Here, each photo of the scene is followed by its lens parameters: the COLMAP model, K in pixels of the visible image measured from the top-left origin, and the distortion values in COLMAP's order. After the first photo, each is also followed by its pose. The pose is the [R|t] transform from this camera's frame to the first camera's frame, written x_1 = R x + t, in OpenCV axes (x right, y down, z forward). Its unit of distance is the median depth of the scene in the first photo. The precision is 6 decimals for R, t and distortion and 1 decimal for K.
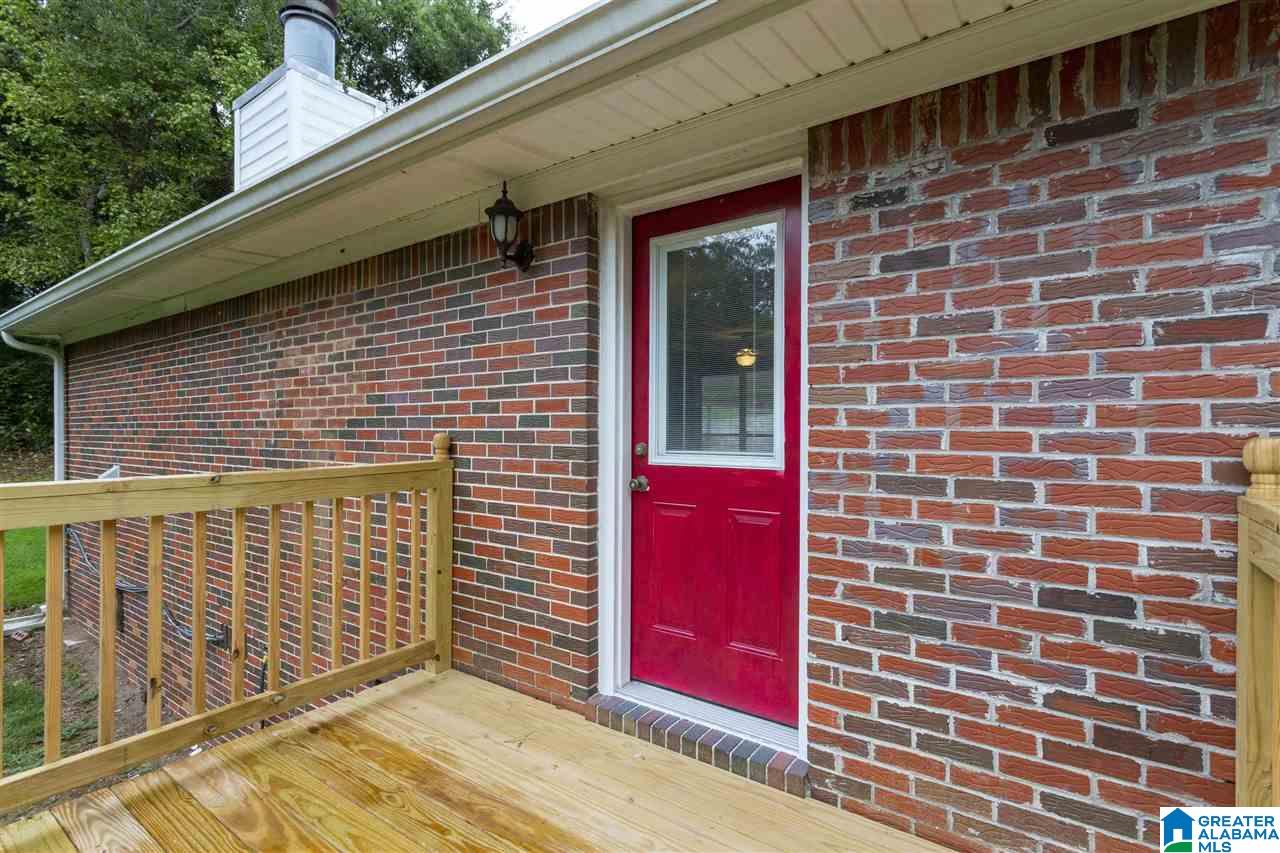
lens RADIAL K [[609.2, 0, 638.7], [0, 609.2, 427.4], [0, 0, 1]] dist [0.004559, 0.000112]
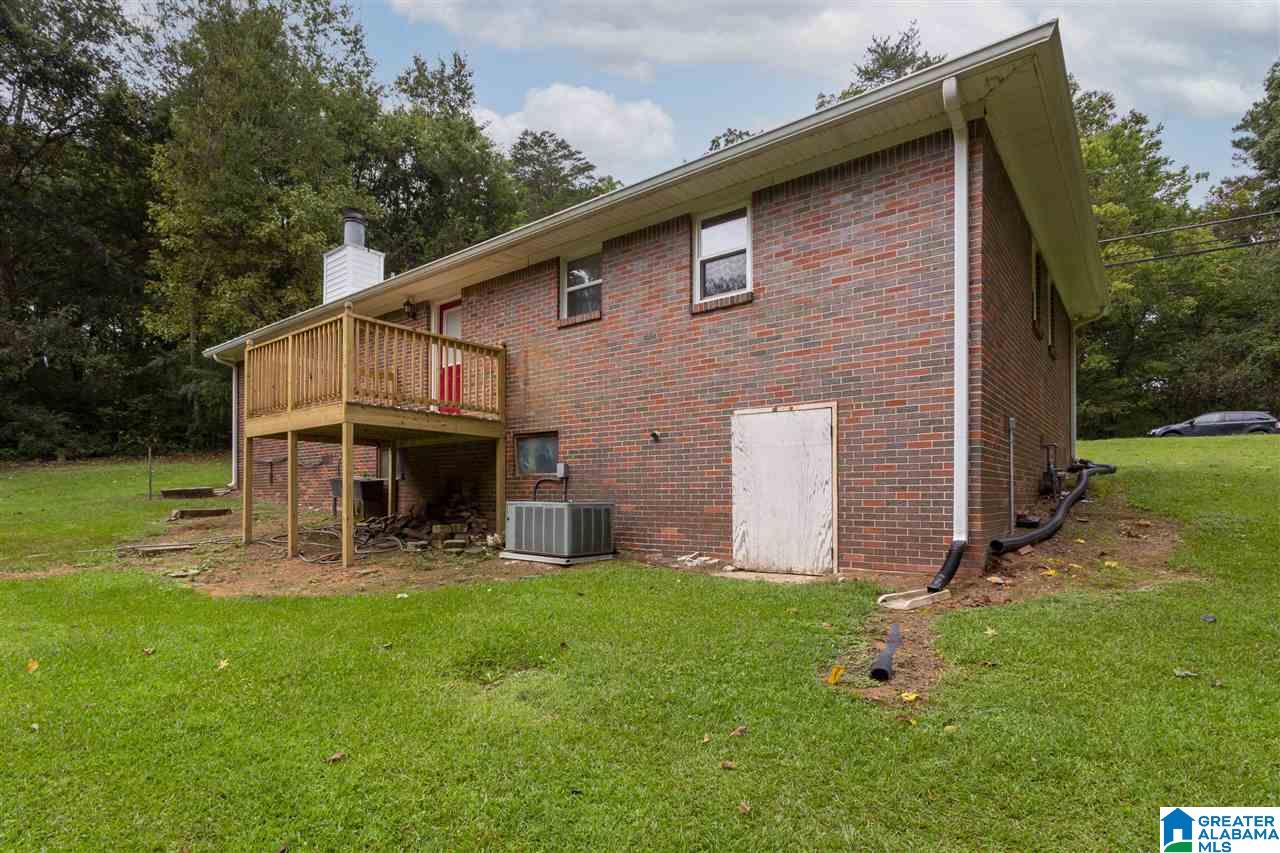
lens RADIAL K [[645.3, 0, 648.9], [0, 645.3, 493.1], [0, 0, 1]] dist [0.000309, 0.000150]
pose [[0.999375, -0.003520, -0.035182, 0.573385], [0.003211, 0.999956, -0.008842, 0.352010], [0.035212, 0.008723, 0.999342, -1.205611]]
